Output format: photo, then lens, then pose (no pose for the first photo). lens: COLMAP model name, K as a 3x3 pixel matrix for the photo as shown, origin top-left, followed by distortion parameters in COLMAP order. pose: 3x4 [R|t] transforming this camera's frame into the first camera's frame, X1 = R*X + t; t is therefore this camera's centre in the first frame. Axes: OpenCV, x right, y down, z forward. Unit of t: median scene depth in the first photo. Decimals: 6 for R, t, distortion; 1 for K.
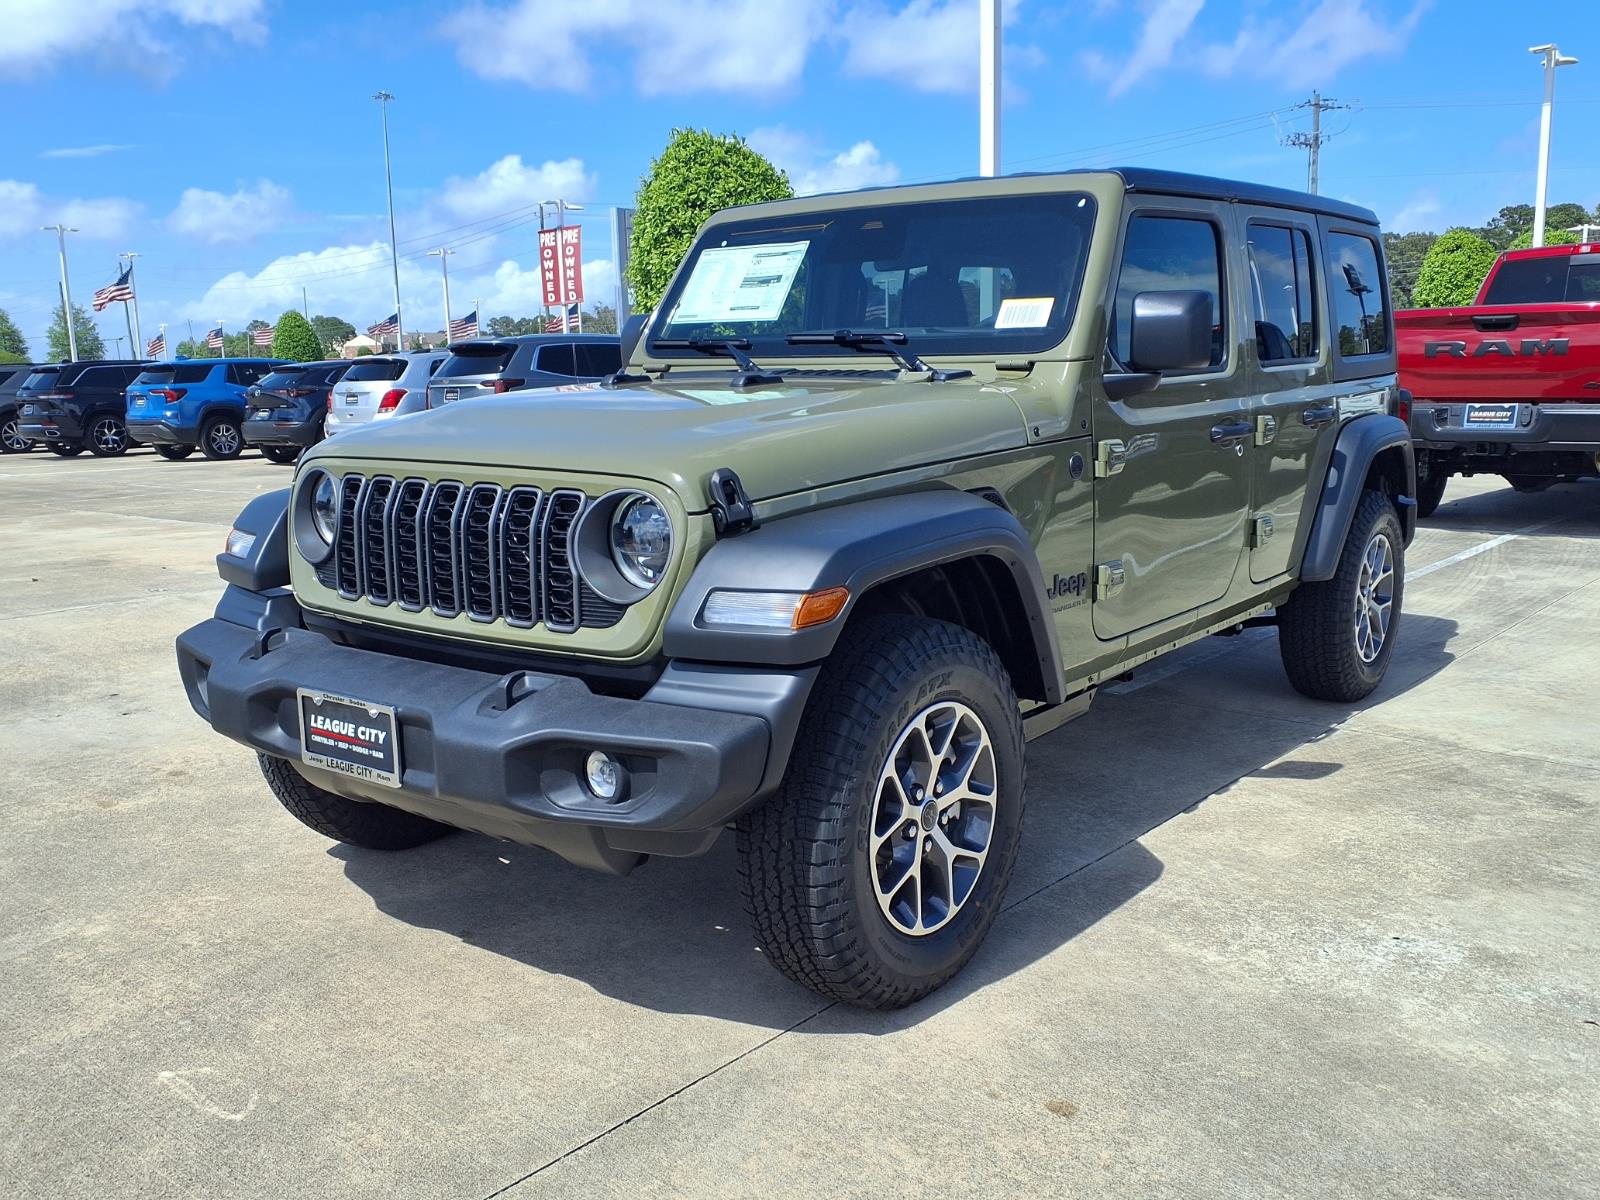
lens RADIAL K [[1406.4, 0, 800.0], [0, 1406.4, 600.0], [0, 0, 1]] dist [0.096929, -0.156002]
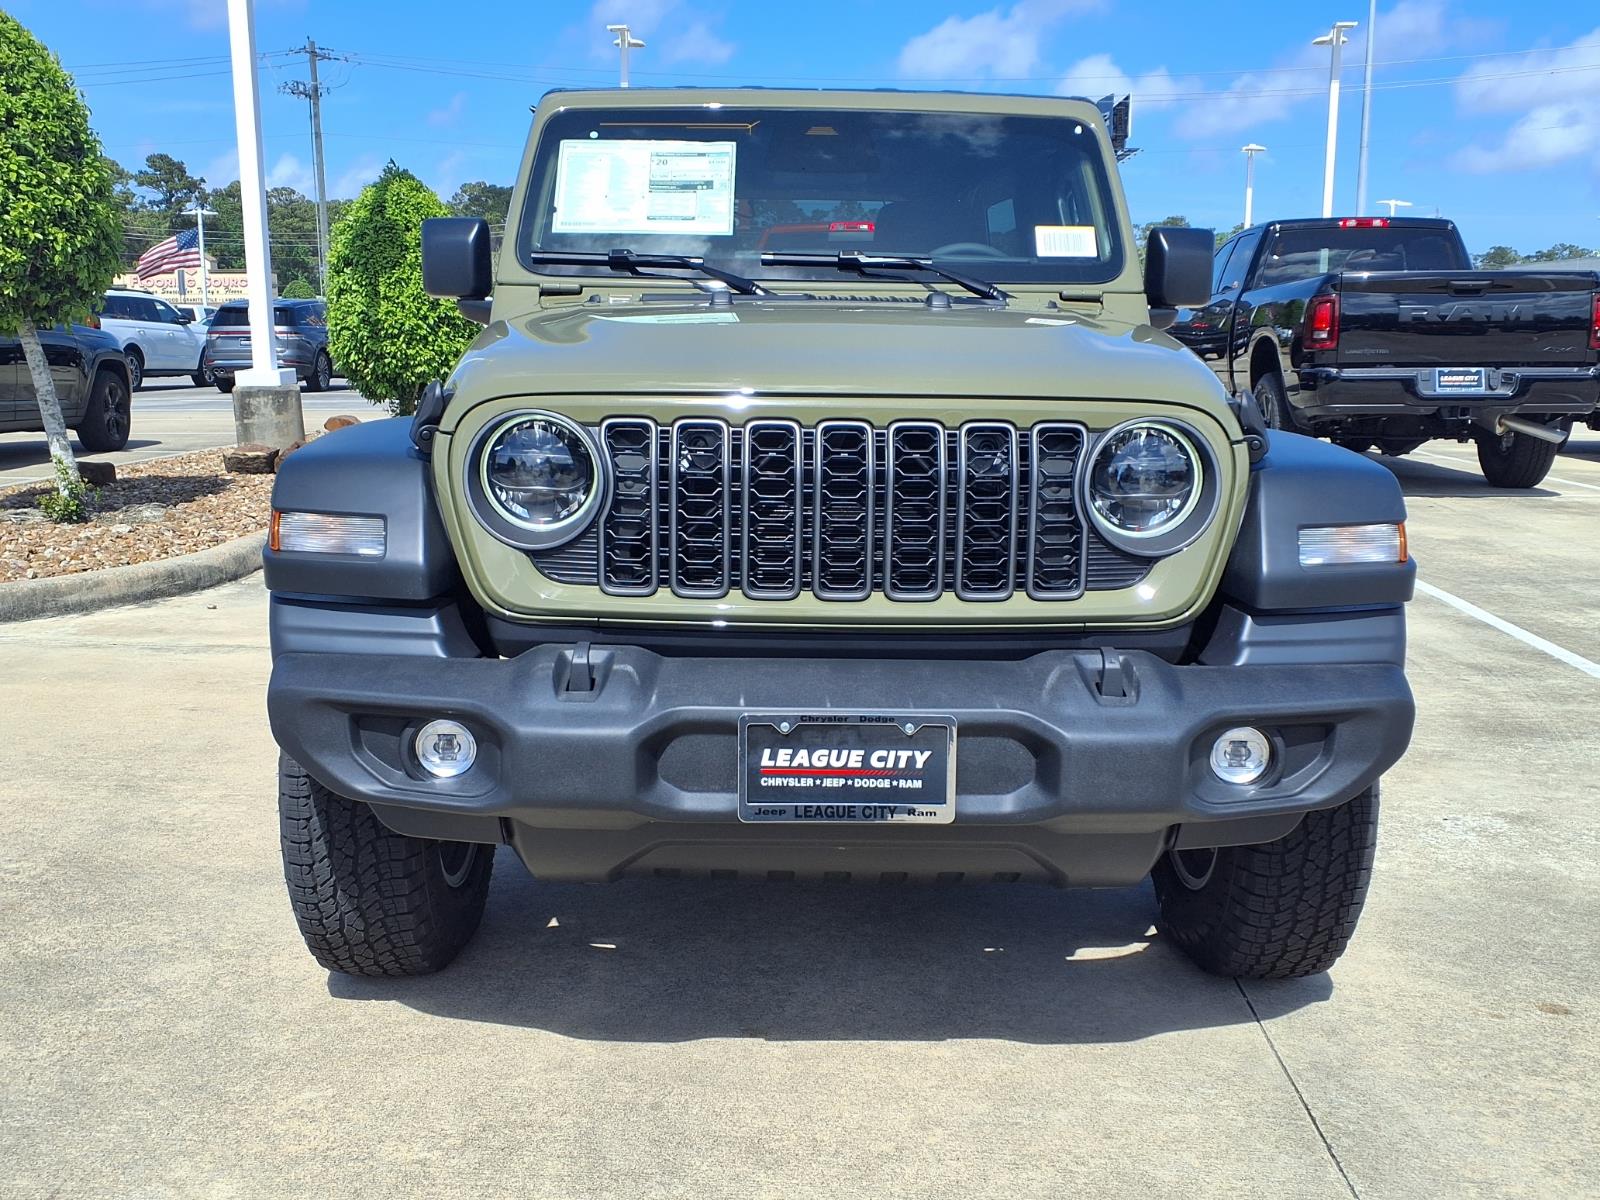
lens RADIAL K [[1537.2, 0, 840.6], [0, 1537.2, 591.6], [0, 0, 1]] dist [0.122504, -0.228345]
pose [[0.778803, -0.082817, 0.621777, -0.722823], [0.084079, 0.996083, 0.027360, -0.014029], [-0.621608, 0.030971, 0.782716, 0.345798]]
